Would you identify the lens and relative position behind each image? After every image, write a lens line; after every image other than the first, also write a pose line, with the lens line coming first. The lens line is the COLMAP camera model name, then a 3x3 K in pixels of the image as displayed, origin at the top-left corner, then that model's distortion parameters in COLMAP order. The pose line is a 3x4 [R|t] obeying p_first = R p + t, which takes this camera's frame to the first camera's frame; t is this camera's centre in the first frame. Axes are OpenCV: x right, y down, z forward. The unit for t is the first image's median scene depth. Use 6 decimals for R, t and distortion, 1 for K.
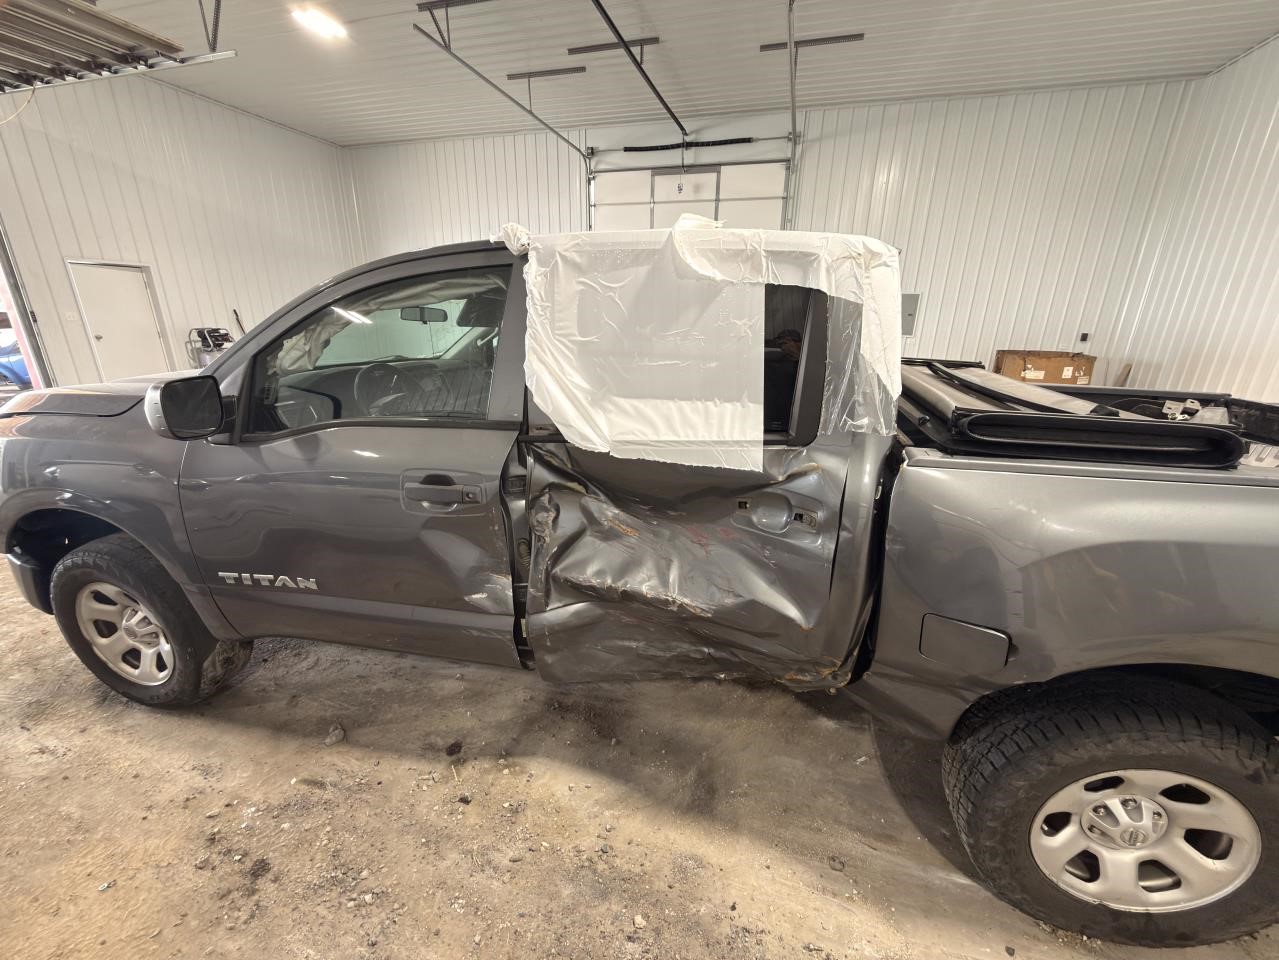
lens RADIAL K [[549.3, 0, 644.7], [0, 549.3, 471.9], [0, 0, 1]] dist [-0.001082, 0.000214]
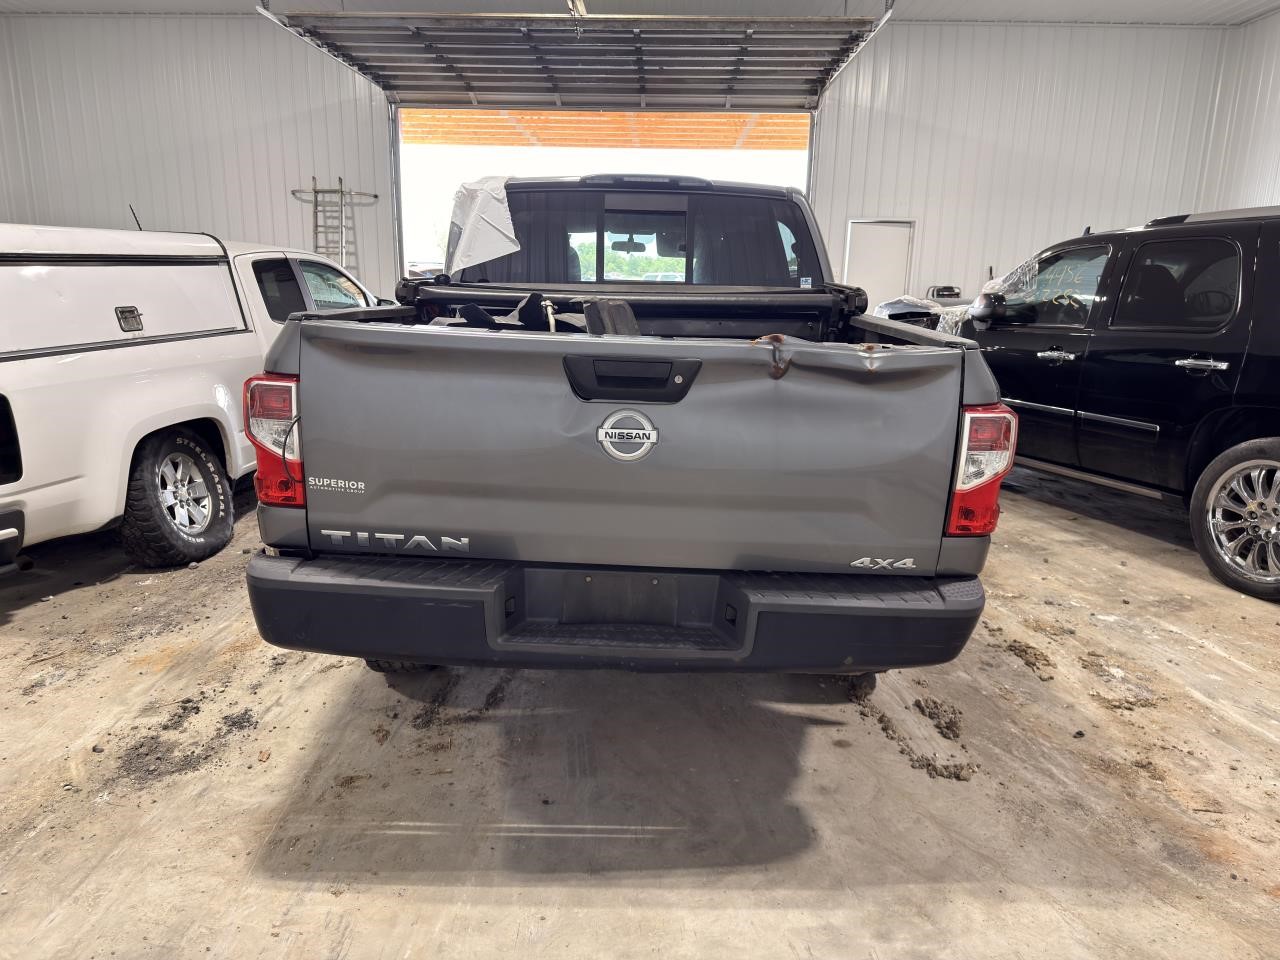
lens RADIAL K [[894.8, 0, 631.5], [0, 894.8, 483.9], [0, 0, 1]] dist [0.004546, -0.008530]
pose [[0.270758, 0.216978, -0.937875, 0.544023], [-0.269827, 0.952318, 0.142422, -0.019177], [0.924058, 0.214502, 0.316395, 0.128810]]
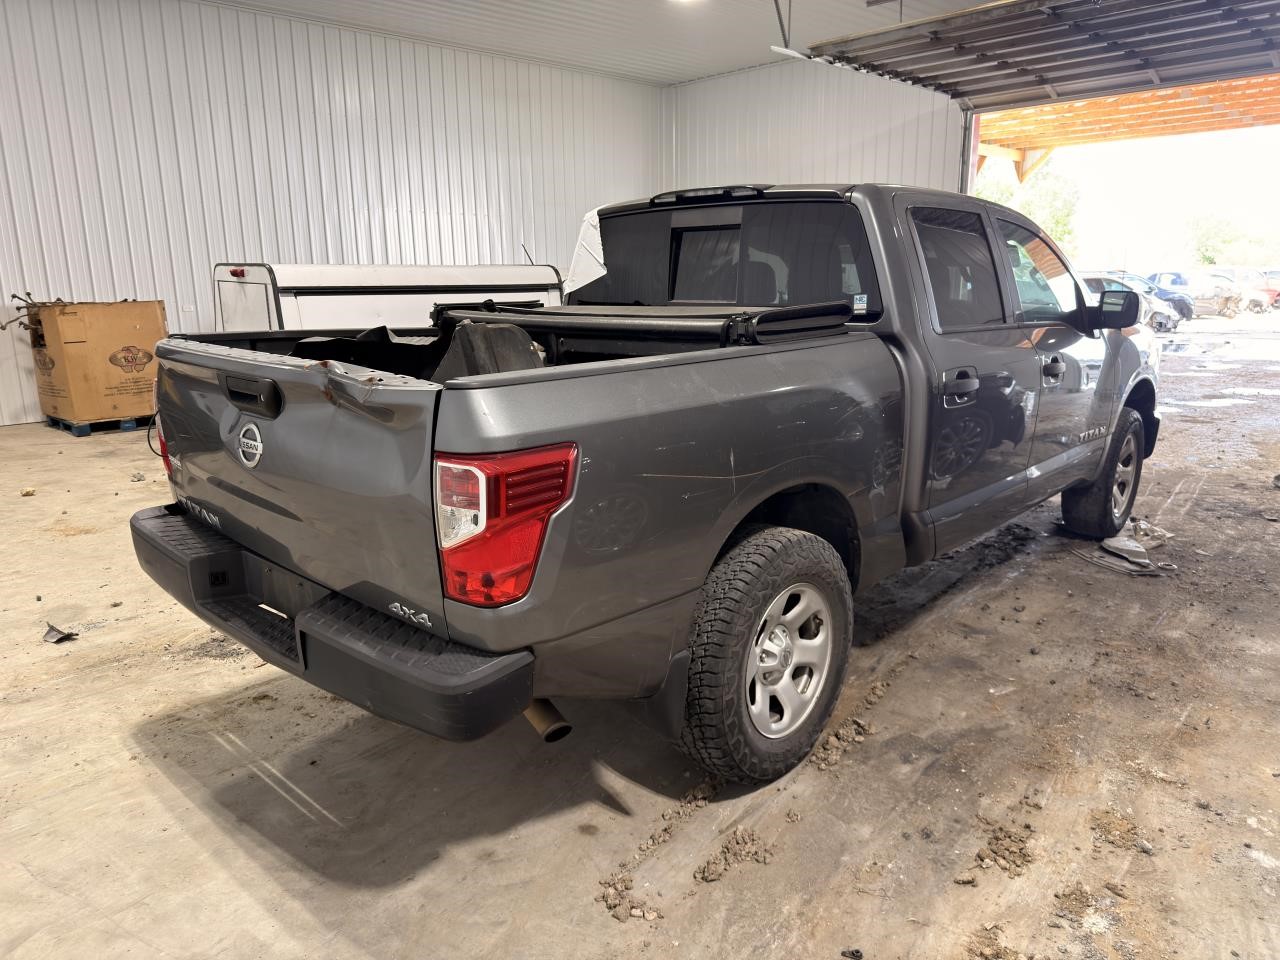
lens RADIAL K [[902.7, 0, 635.7], [0, 902.7, 482.2], [0, 0, 1]] dist [-0.000391, -0.001553]
pose [[-0.466463, 0.186693, -0.864614, 0.498067], [-0.231123, 0.917790, 0.322867, -0.106949], [0.853812, 0.350437, -0.384966, 0.426242]]
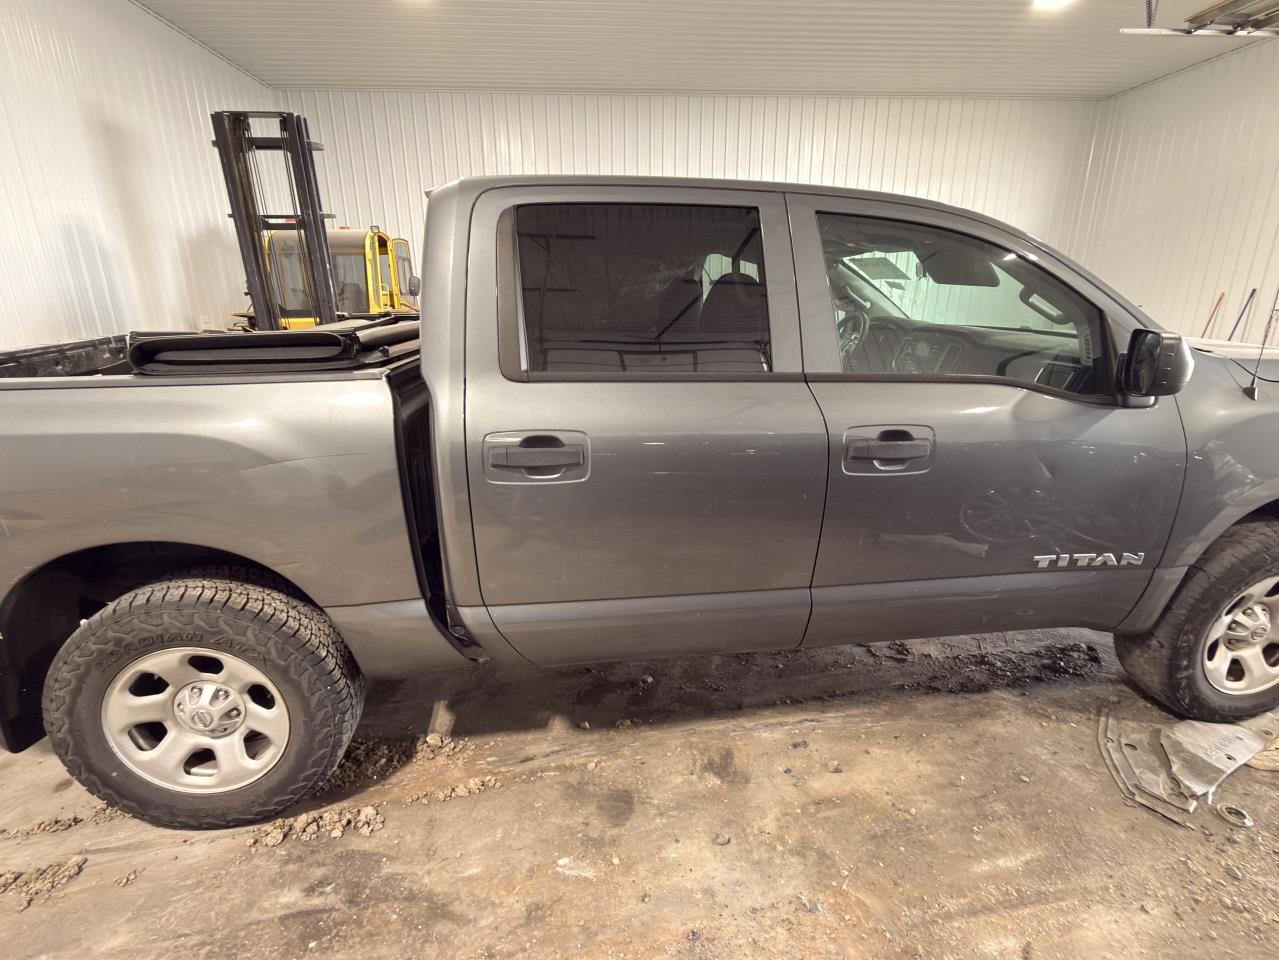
lens RADIAL K [[616.6, 0, 639.5], [0, 616.6, 480.0], [0, 0, 1]] dist [-0.000677, -0.000308]
pose [[-0.925450, 0.100892, -0.365189, 0.126995], [-0.109575, 0.851423, 0.512905, -0.148661], [0.362678, 0.514684, -0.776894, 0.546172]]
